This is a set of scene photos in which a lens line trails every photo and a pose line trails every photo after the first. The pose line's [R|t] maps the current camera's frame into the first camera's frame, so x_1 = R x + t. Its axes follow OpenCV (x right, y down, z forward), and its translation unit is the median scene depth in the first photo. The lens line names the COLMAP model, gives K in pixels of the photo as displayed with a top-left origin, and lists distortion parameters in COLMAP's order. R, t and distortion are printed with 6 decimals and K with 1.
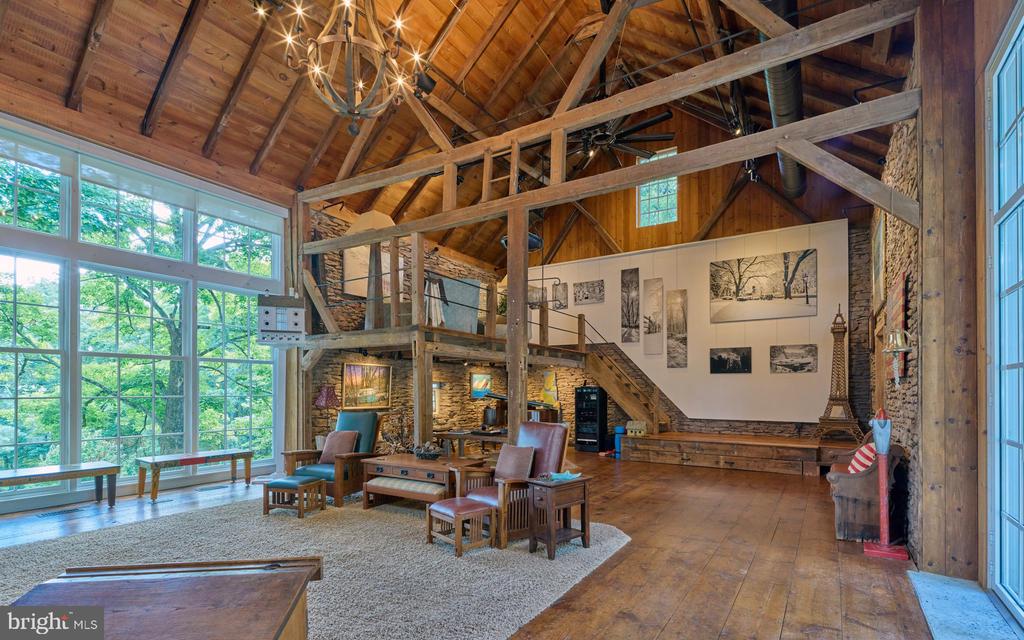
lens RADIAL K [[492.8, 0, 513.1], [0, 492.8, 387.0], [0, 0, 1]] dist [-0.000202, -0.000031]
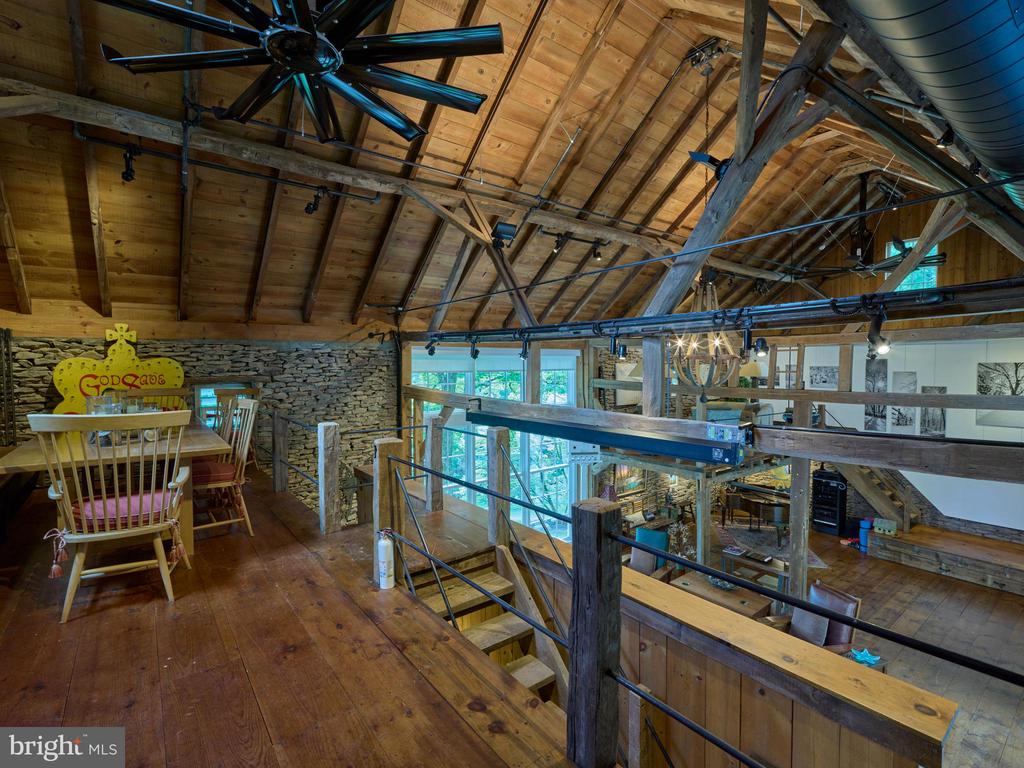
lens RADIAL K [[482.6, 0, 511.7], [0, 482.6, 384.9], [0, 0, 1]] dist [-0.003594, 0.000234]
pose [[0.941691, 0.012080, -0.336263, -0.168049], [0.003311, 0.998974, 0.045159, -0.281928], [0.336464, -0.043639, 0.940685, -0.238124]]
